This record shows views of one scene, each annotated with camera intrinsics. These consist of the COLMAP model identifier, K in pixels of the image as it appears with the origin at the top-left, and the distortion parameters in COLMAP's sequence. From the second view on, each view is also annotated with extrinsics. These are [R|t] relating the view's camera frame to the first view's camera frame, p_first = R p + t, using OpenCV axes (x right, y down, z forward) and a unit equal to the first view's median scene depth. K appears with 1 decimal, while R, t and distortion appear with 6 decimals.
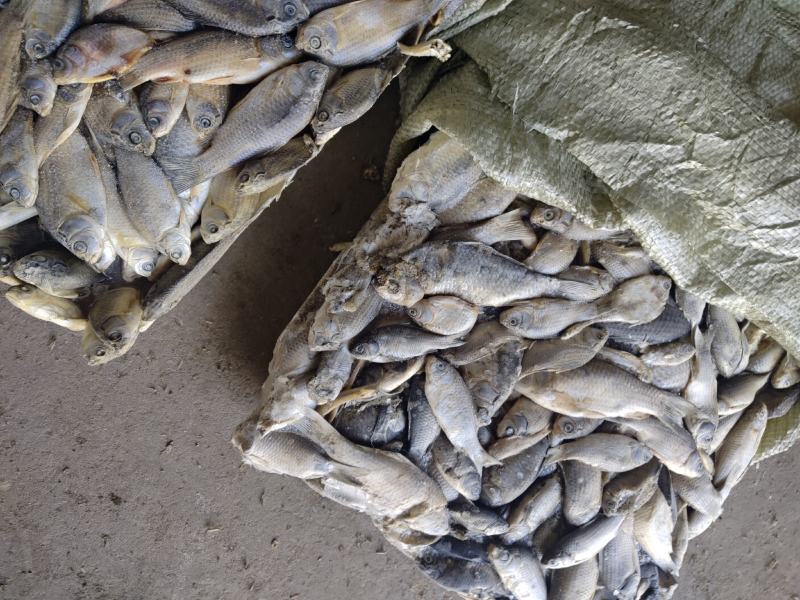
lens RADIAL K [[600.5, 0, 400.0], [0, 600.5, 300.0], [0, 0, 1]] dist [0.096569, -0.141684]
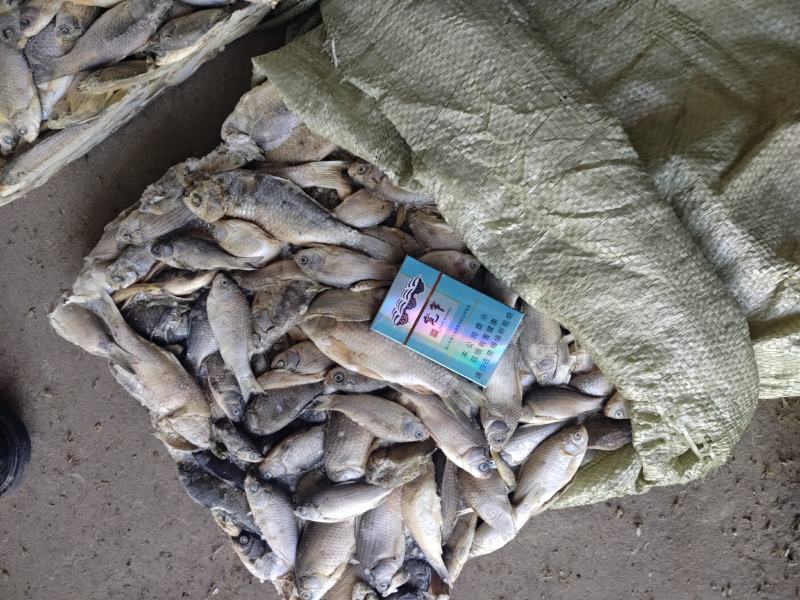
lens RADIAL K [[600.5, 0, 400.0], [0, 600.5, 300.0], [0, 0, 1]] dist [0.096569, -0.141684]
pose [[0.936669, 0.211412, -0.279207, 0.670572], [-0.239102, 0.968558, -0.068745, 0.139090], [0.255895, 0.131150, 0.957767, 0.048852]]
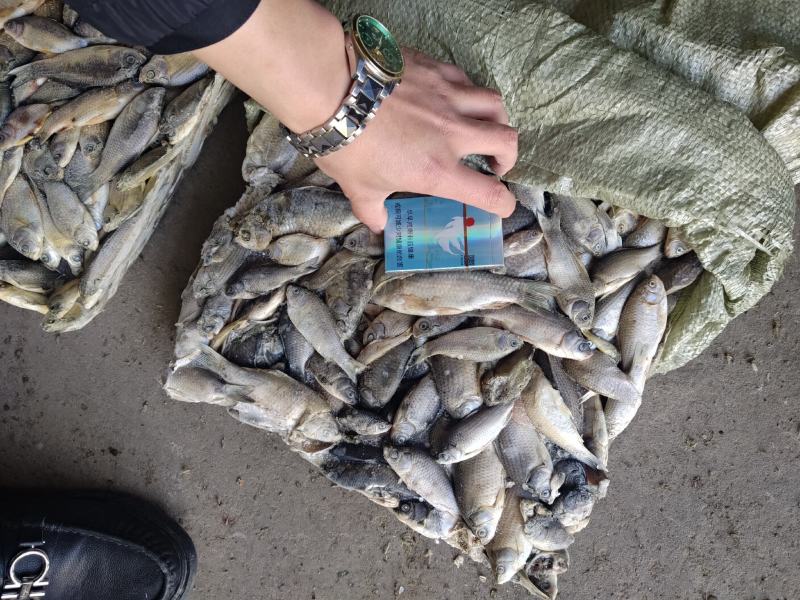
lens RADIAL K [[636.9, 0, 416.1], [0, 636.9, 301.0], [0, 0, 1]] dist [0.072541, -0.069134]
pose [[0.915962, -0.221898, -0.334328, 0.707156], [0.168071, 0.968735, -0.182498, 0.401761], [0.364371, 0.110970, 0.924618, -0.084770]]
